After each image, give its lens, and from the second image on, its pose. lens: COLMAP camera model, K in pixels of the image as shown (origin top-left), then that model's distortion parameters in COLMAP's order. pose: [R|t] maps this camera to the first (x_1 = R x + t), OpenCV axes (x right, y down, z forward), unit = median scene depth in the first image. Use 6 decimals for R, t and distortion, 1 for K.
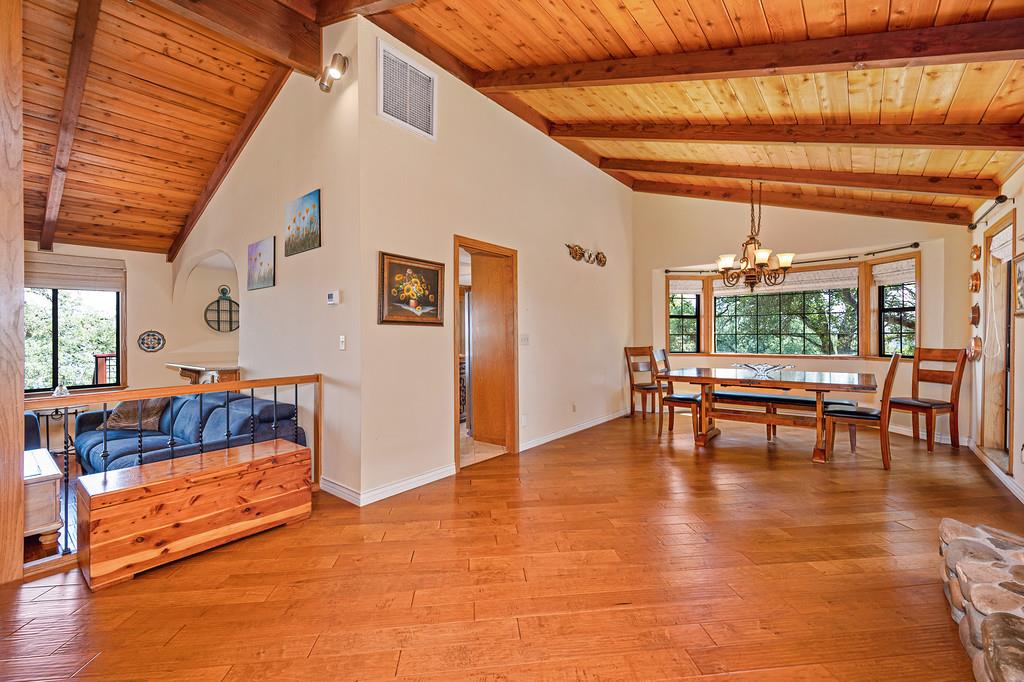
lens RADIAL K [[424.4, 0, 512.0], [0, 424.4, 341.0], [0, 0, 1]] dist [-0.000402, -0.000040]
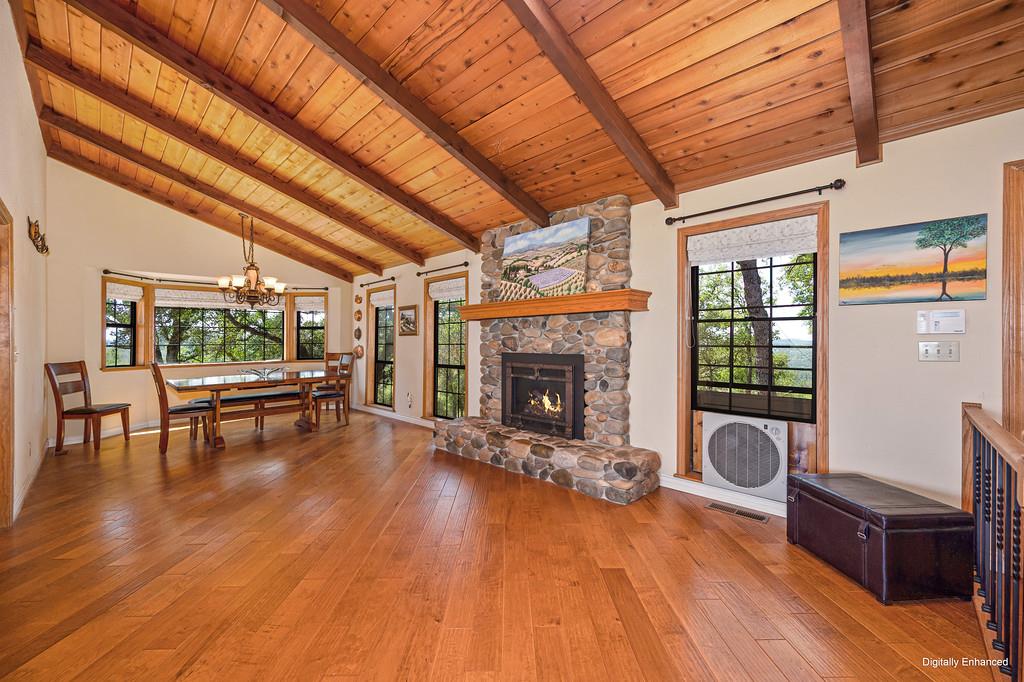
lens RADIAL K [[402.0, 0, 512.0], [0, 402.0, 341.0], [0, 0, 1]] dist [0.000001, -0.000316]
pose [[0.072043, 0.003451, 0.997396, -0.502908], [0.023891, 0.999701, -0.005184, -0.001961], [-0.997115, 0.024202, 0.071939, 0.180029]]
